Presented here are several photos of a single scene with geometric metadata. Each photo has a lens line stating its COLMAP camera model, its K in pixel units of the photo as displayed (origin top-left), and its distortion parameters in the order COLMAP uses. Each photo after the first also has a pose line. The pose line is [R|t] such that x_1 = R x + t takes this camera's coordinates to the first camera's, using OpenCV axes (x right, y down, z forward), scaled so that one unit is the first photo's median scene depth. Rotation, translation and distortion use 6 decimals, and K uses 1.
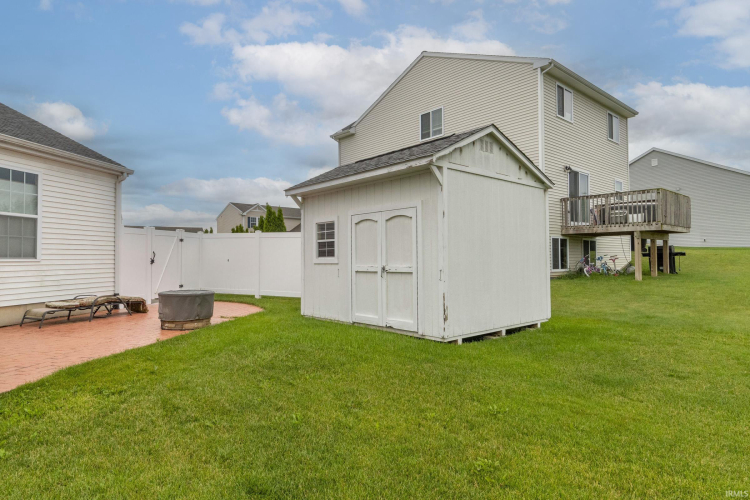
lens RADIAL K [[430.3, 0, 373.9], [0, 430.3, 250.7], [0, 0, 1]] dist [0.004891, 0.000325]
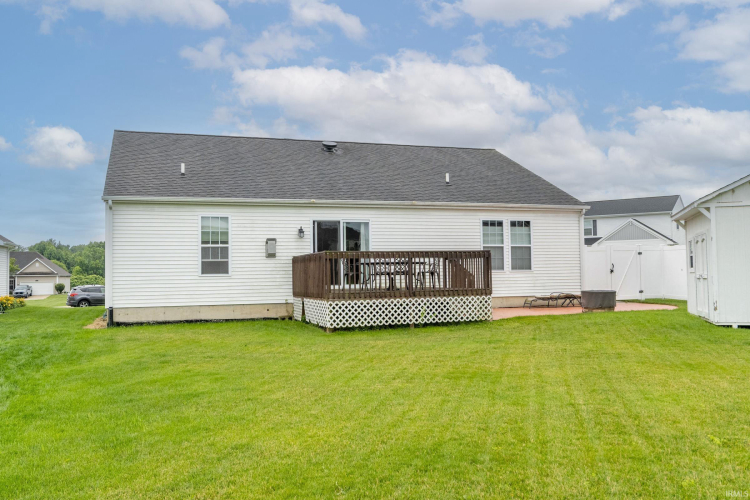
lens RADIAL K [[662.5, 0, 372.0], [0, 662.5, 246.7], [0, 0, 1]] dist [0.001070, 0.003491]
pose [[0.522622, -0.036728, -0.851773, 1.116765], [0.027420, 0.999279, -0.026264, -0.022349], [0.852123, -0.009630, 0.523252, -0.899230]]
